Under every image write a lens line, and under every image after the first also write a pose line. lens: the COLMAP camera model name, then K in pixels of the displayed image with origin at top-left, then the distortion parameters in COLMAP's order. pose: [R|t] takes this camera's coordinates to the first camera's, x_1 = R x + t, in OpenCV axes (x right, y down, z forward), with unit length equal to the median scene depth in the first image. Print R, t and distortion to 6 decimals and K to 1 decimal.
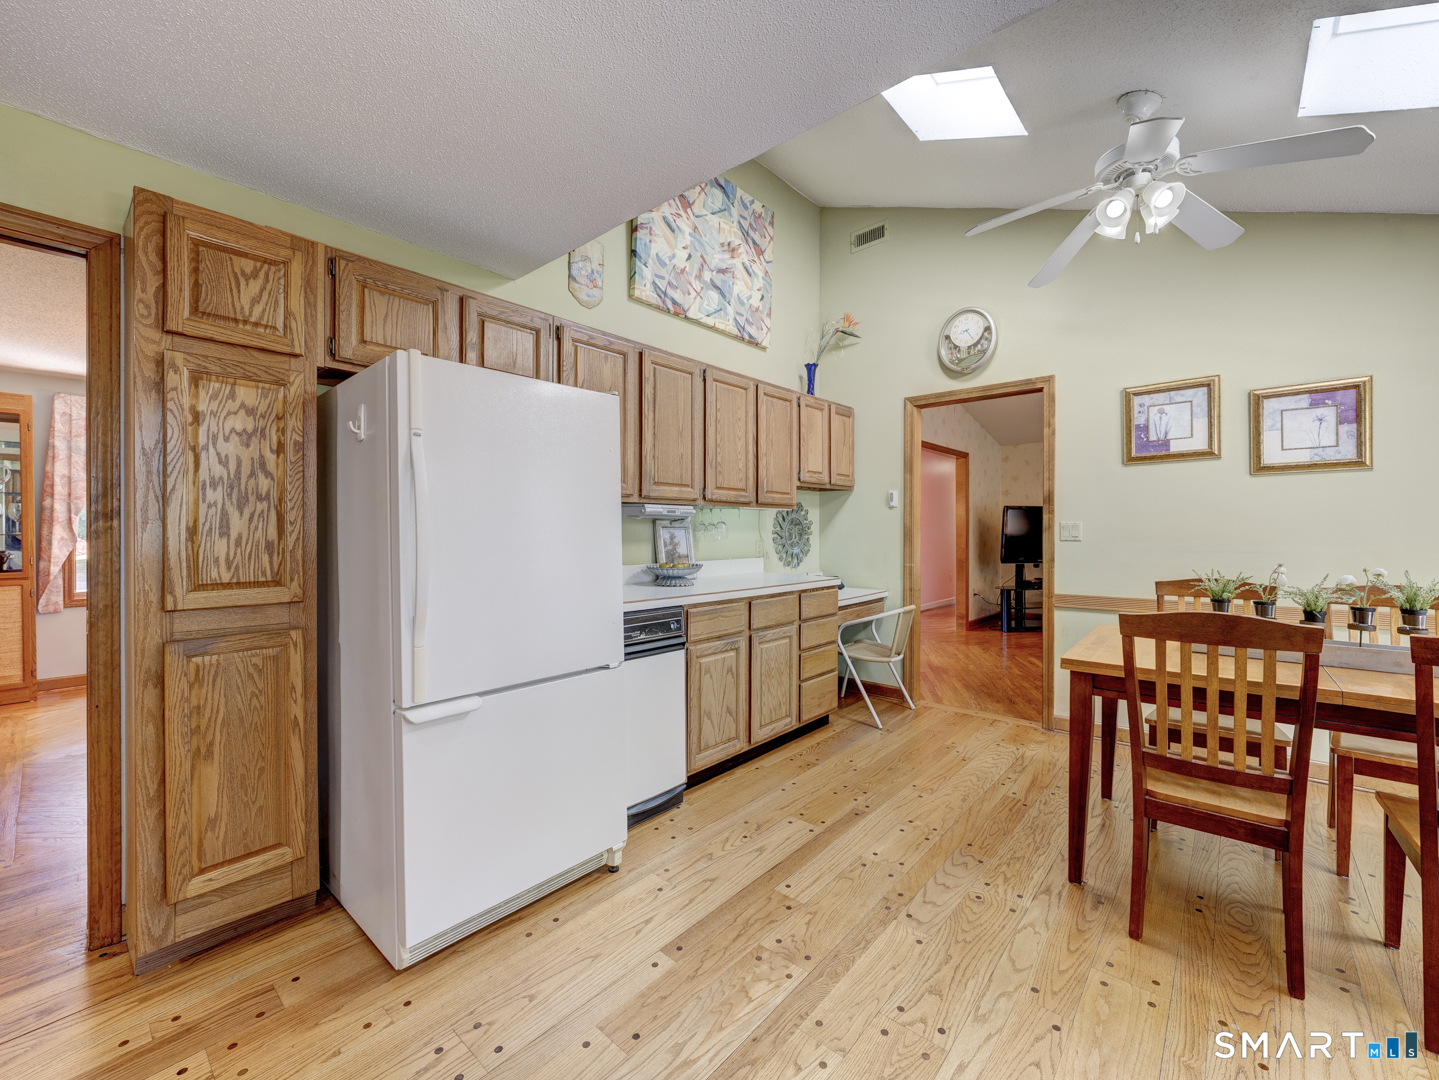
lens RADIAL K [[593.7, 0, 718.6], [0, 593.7, 534.2], [0, 0, 1]] dist [-0.004573, 0.000206]
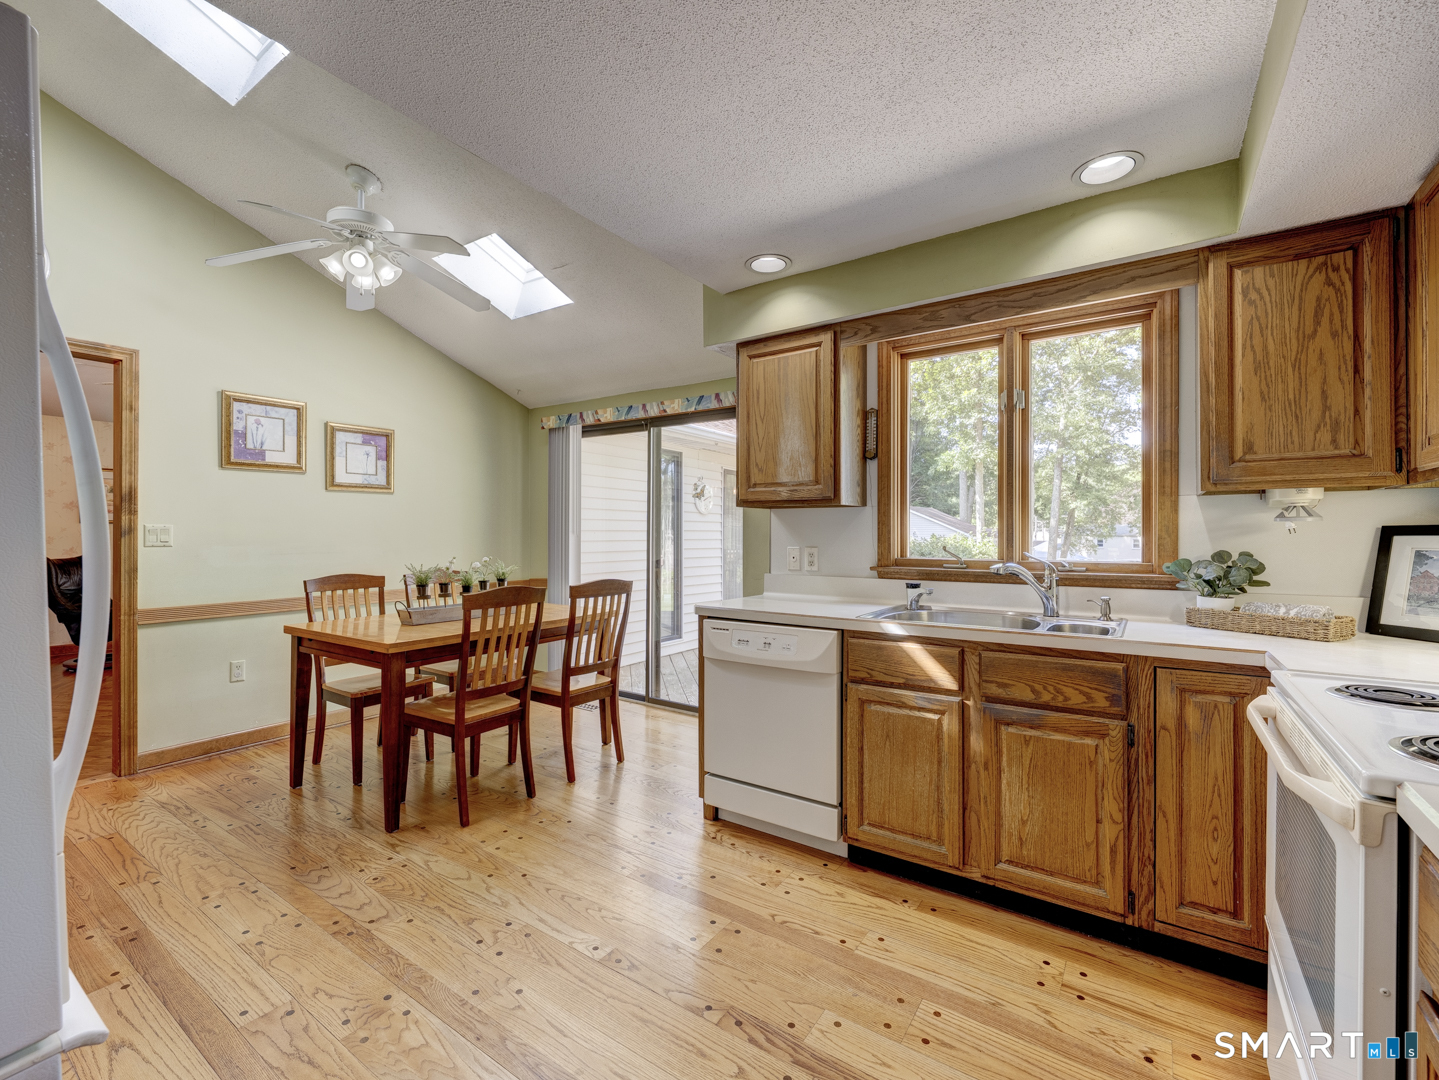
lens RADIAL K [[625.3, 0, 719.4], [0, 625.3, 536.6], [0, 0, 1]] dist [0.004471, -0.000043]
pose [[-0.107447, -0.004435, 0.994201, -0.499847], [0.003043, 0.999984, 0.004790, -0.006520], [-0.994206, 0.003540, -0.107432, 0.331802]]
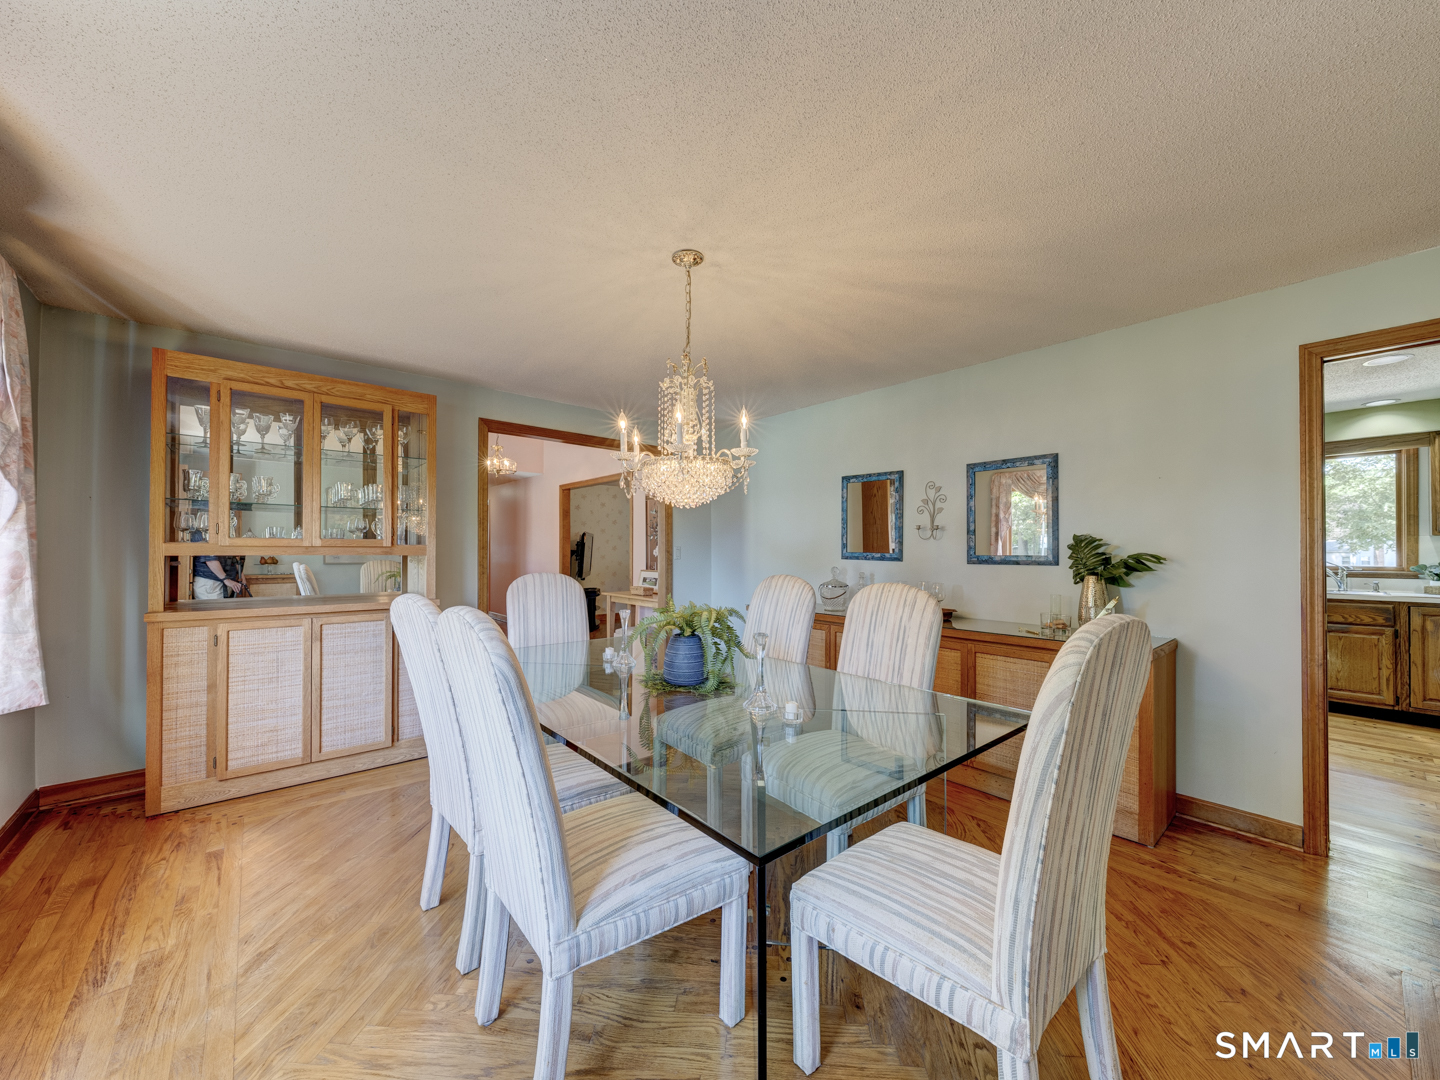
lens RADIAL K [[544.9, 0, 709.3], [0, 544.9, 550.9], [0, 0, 1]] dist [0.003101, 0.000544]
pose [[0.156625, 0.005769, 0.987641, -1.182475], [0.003567, 0.999973, -0.006407, -0.007603], [-0.987652, 0.004526, 0.156600, 0.988366]]
